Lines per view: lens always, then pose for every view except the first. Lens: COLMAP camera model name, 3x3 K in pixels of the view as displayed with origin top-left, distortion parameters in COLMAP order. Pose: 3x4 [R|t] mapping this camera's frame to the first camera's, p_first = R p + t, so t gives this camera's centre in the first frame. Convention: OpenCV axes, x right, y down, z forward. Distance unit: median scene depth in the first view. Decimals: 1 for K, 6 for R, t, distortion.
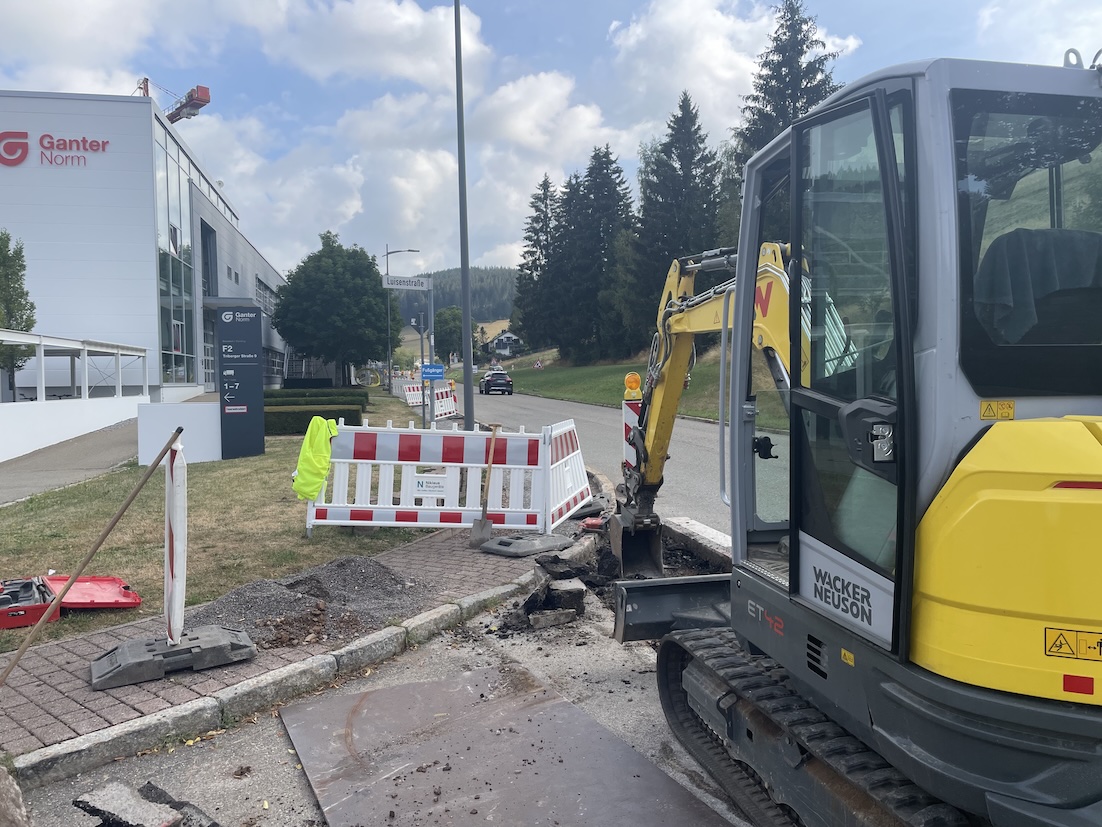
lens RADIAL K [[733.8, 0, 551.0], [0, 733.8, 413.5], [0, 0, 1]] dist [-0.002167, -0.002008]
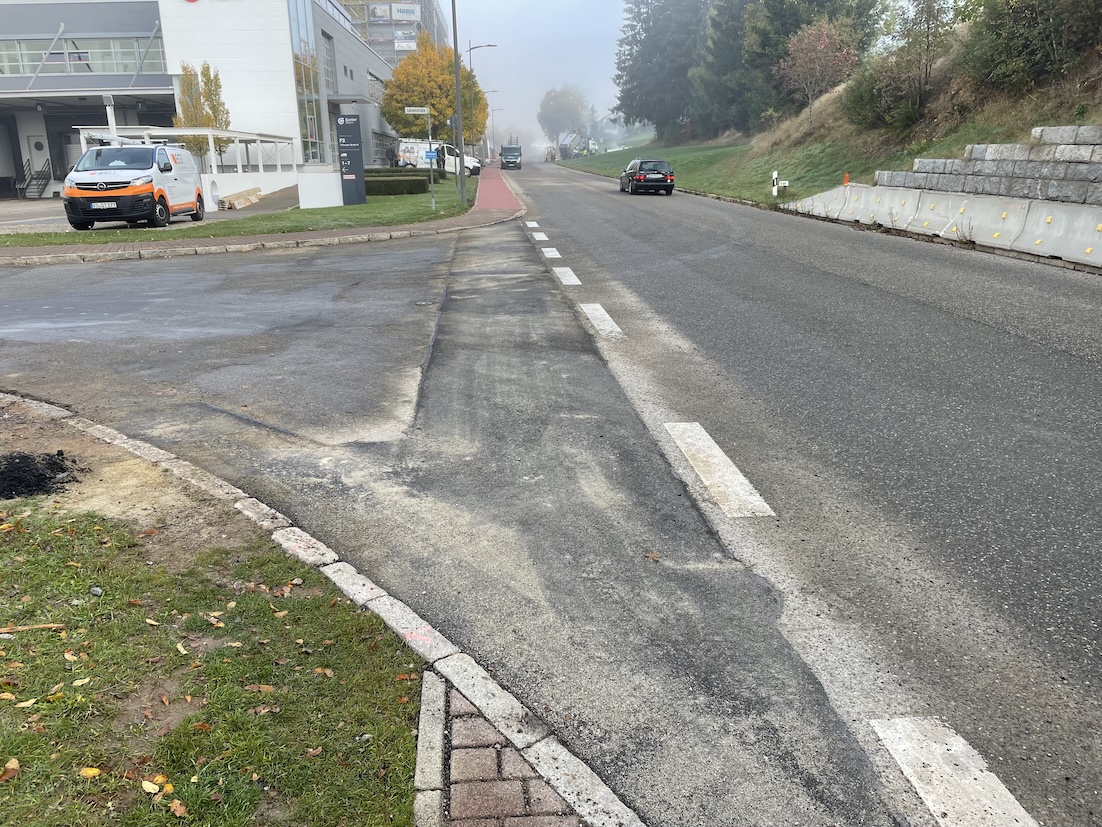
lens RADIAL K [[828.3, 0, 551.0], [0, 828.3, 413.5], [0, 0, 1]] dist [0.003105, -0.000664]
pose [[0.981192, 0.052278, -0.185820, 0.222327], [-0.004872, 0.969029, 0.246898, 0.025720], [0.192972, -0.241349, 0.951059, -0.466768]]
